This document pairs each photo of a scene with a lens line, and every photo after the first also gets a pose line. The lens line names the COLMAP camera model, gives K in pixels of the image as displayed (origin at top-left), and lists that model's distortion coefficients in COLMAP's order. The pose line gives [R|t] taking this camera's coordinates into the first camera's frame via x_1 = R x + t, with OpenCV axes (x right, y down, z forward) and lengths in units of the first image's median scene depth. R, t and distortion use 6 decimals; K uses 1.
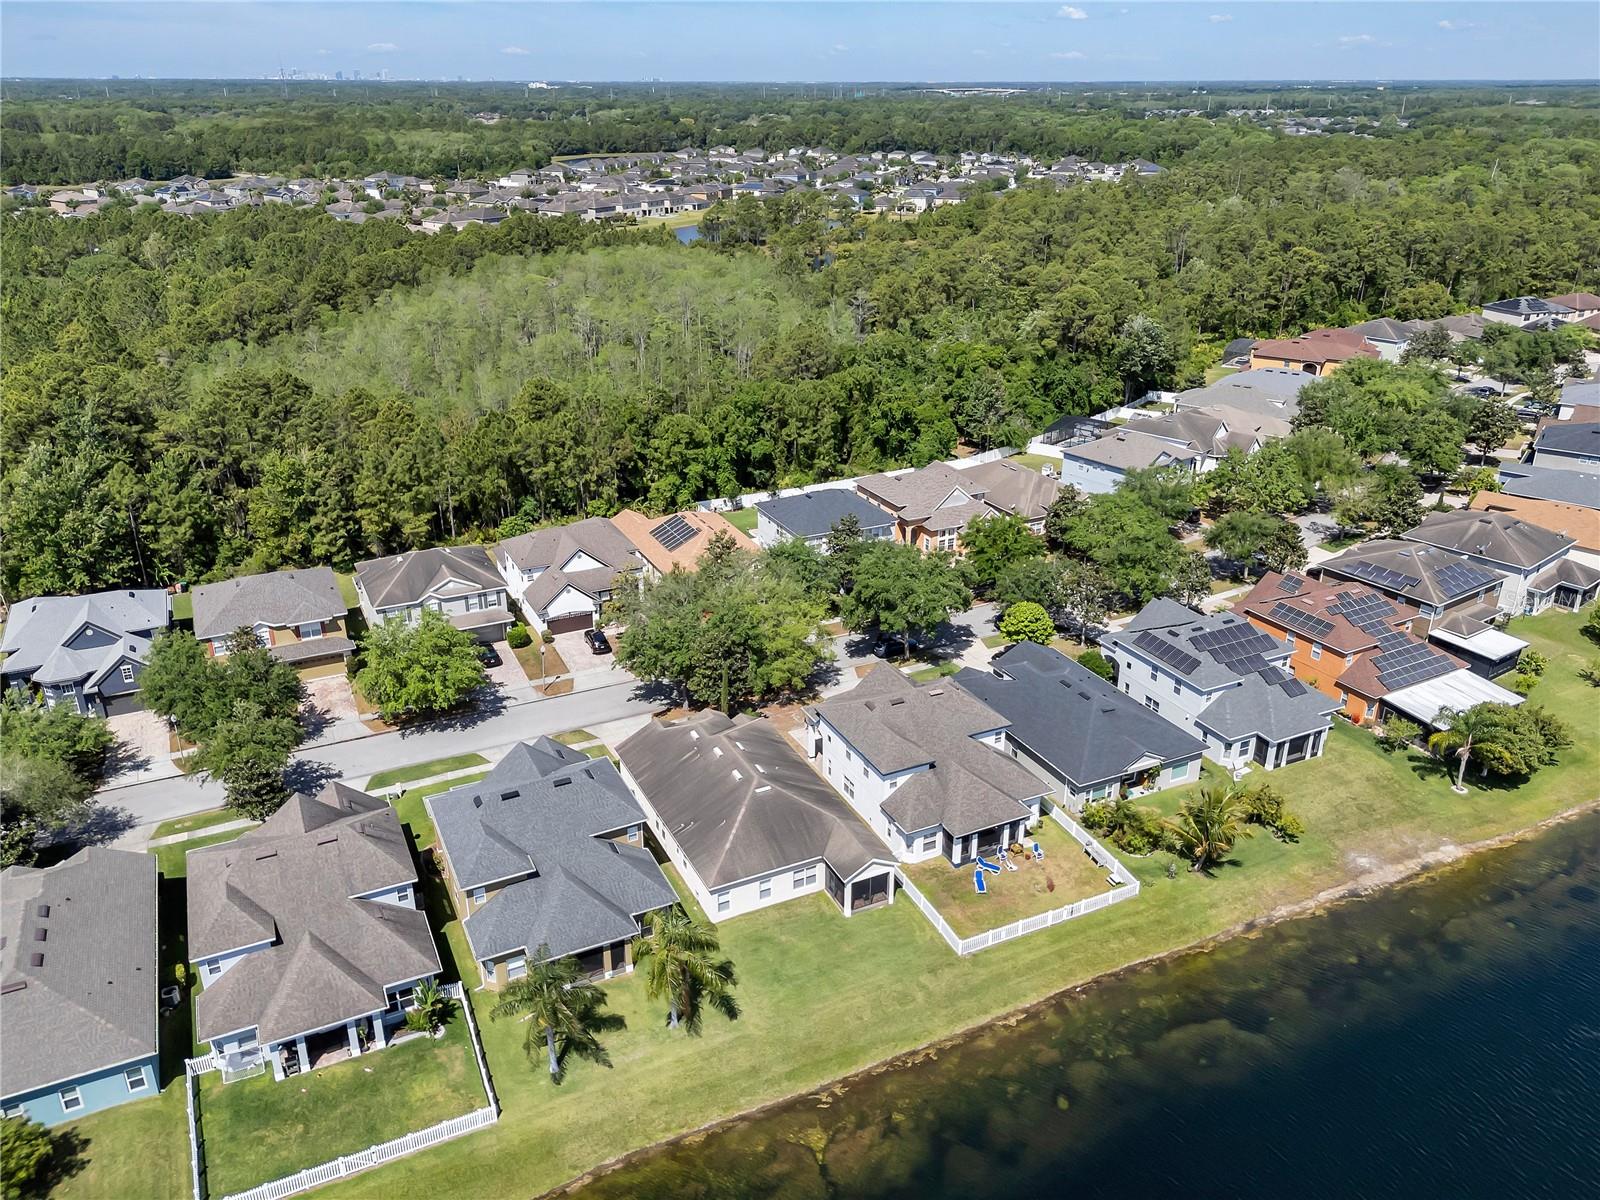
lens RADIAL K [[1181.5, 0, 800.6], [0, 1181.5, 614.6], [0, 0, 1]] dist [0.069778, -0.077617]
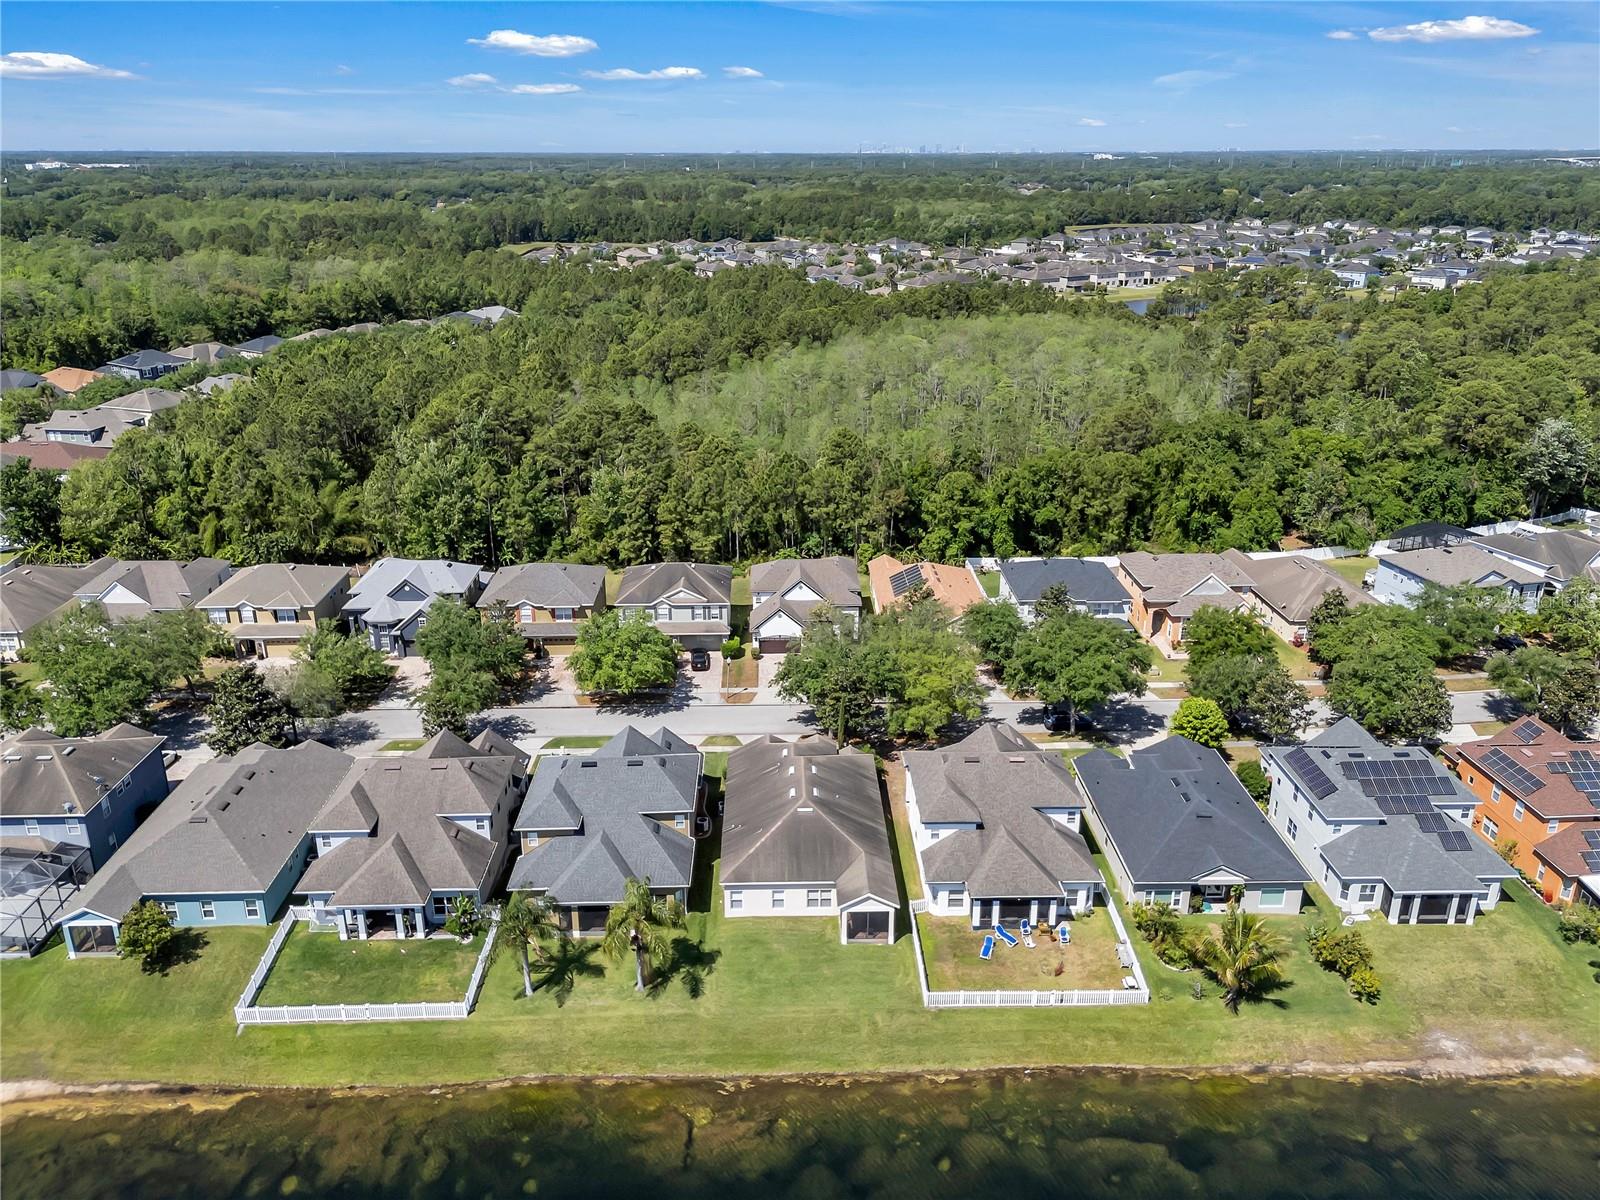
lens RADIAL K [[1200.4, 0, 812.7], [0, 1200.4, 605.9], [0, 0, 1]] dist [0.062193, -0.072021]
pose [[0.909429, 0.145153, -0.389704, 0.253076], [-0.168686, 0.985309, -0.026656, -0.004318], [0.380109, 0.089979, 0.920555, -0.011545]]
